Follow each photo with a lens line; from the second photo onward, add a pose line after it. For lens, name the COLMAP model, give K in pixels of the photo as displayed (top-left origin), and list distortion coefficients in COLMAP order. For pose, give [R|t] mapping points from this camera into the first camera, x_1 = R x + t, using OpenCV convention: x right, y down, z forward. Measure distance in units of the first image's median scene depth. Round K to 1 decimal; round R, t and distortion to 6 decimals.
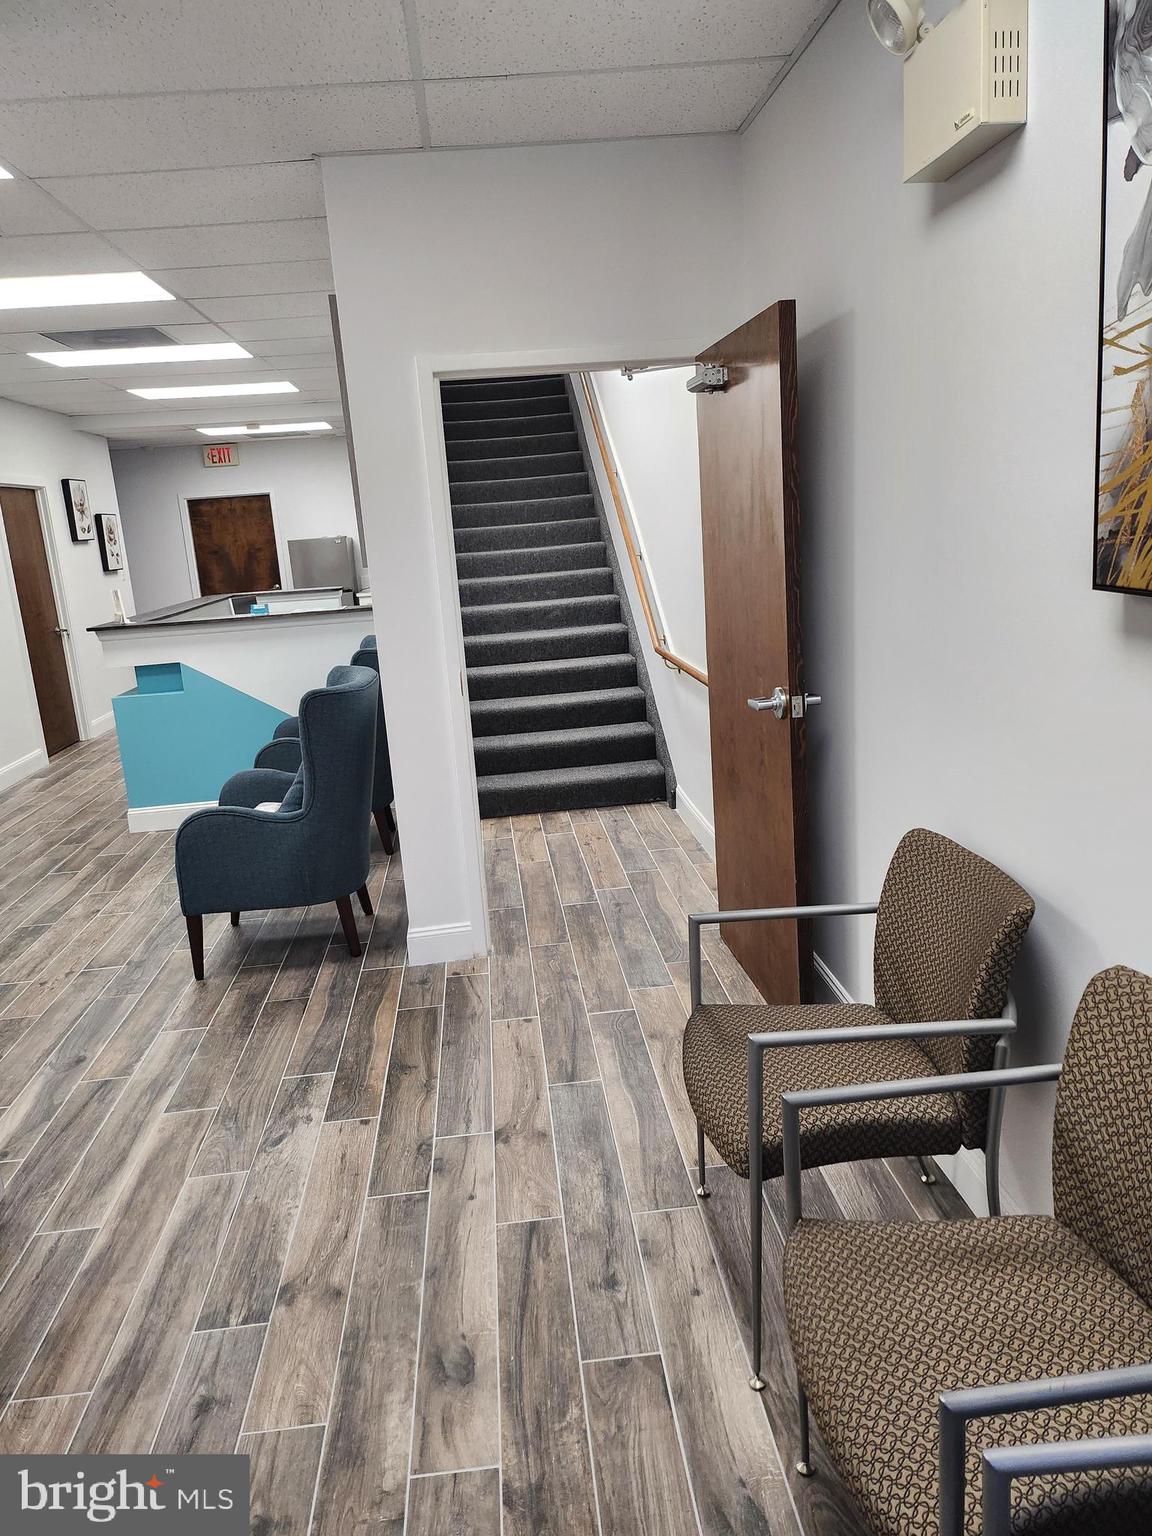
lens RADIAL K [[1087.3, 0, 576.0], [0, 1087.3, 768.0], [0, 0, 1]] dist [0.094040, -0.108636]
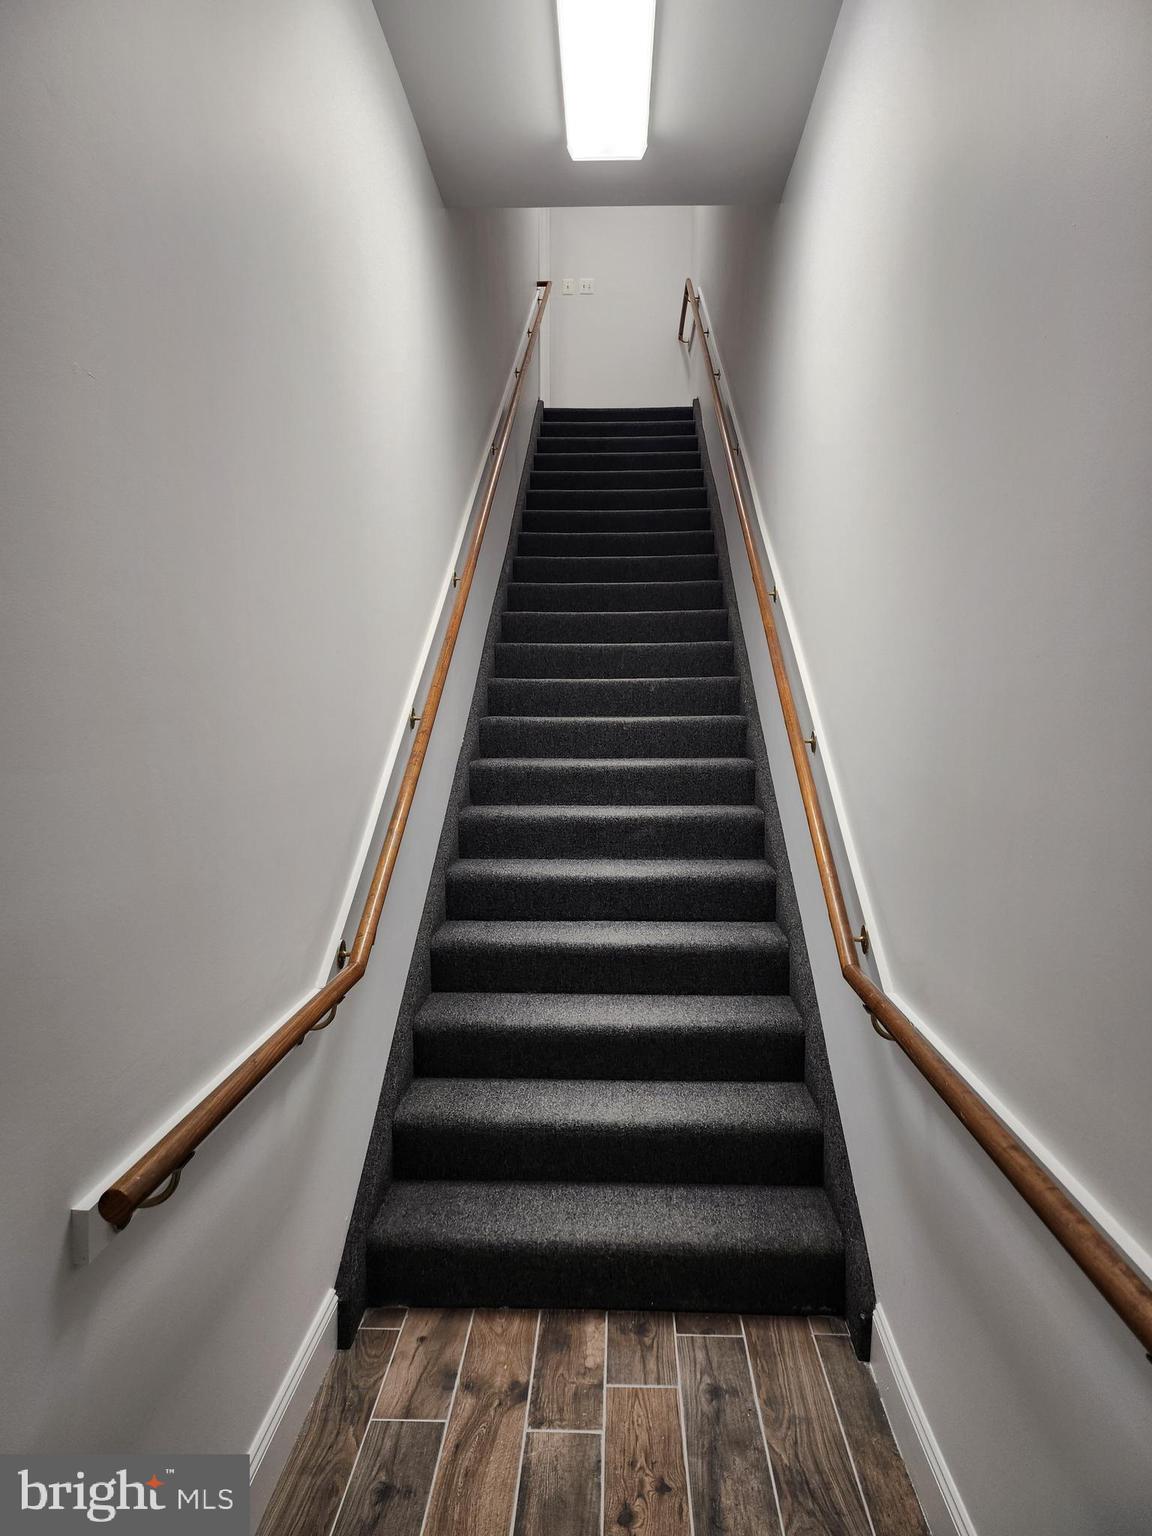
lens RADIAL K [[1087.3, 0, 576.0], [0, 1087.3, 768.0], [0, 0, 1]] dist [0.094040, -0.108636]
pose [[0.988239, 0.085395, -0.126851, 0.016539], [-0.103878, 0.983655, -0.147081, -0.104817], [0.112218, 0.158529, 0.980957, 0.524549]]
